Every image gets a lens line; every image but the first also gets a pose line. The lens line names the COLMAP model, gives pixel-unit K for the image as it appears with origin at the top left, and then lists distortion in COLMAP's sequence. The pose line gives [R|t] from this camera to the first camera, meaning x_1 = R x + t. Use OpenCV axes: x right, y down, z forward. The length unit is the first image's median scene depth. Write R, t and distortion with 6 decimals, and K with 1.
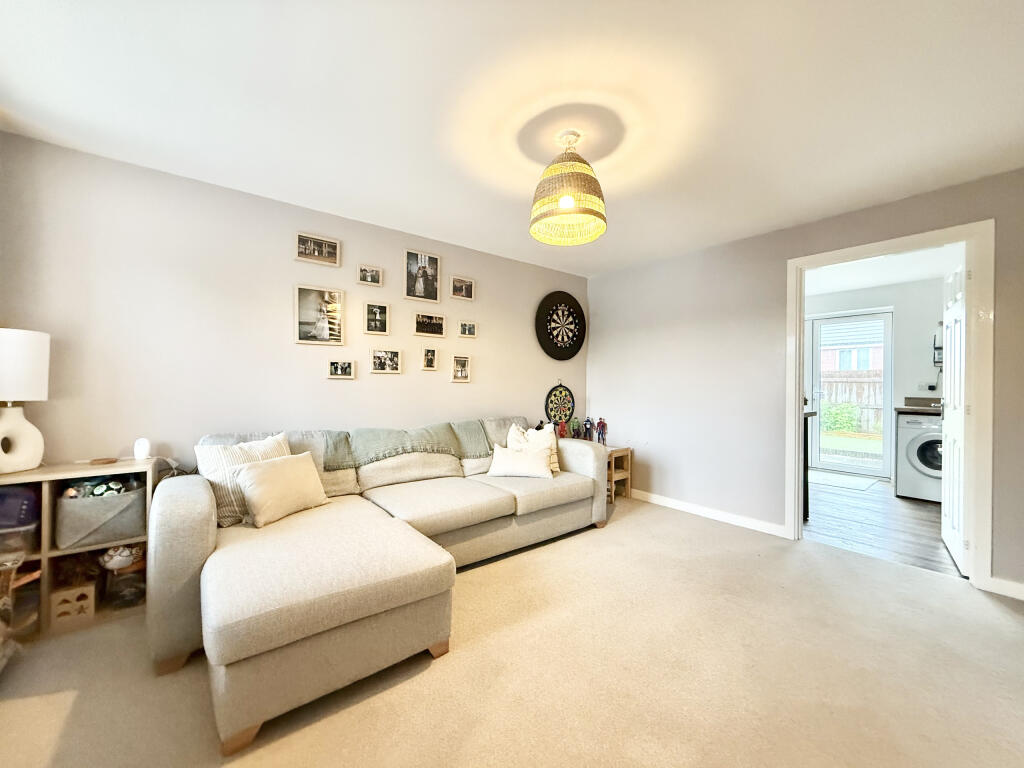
lens RADIAL K [[408.5, 0, 512.4], [0, 408.5, 382.8], [0, 0, 1]] dist [0.003031, 0.000154]
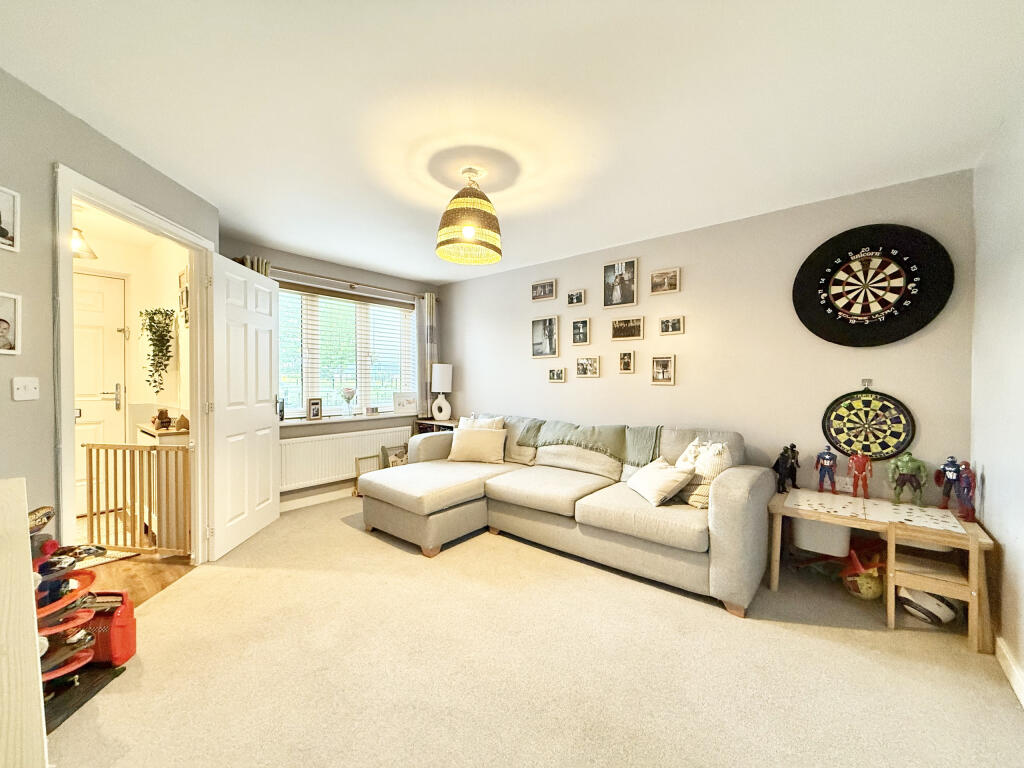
lens RADIAL K [[408.5, 0, 511.8], [0, 408.5, 384.9], [0, 0, 1]] dist [0.003031, 0.000154]
pose [[0.204739, 0.003707, -0.978810, 0.747491], [0.000293, 0.999993, 0.003848, -0.005360], [0.978817, -0.001075, 0.204737, 0.513404]]
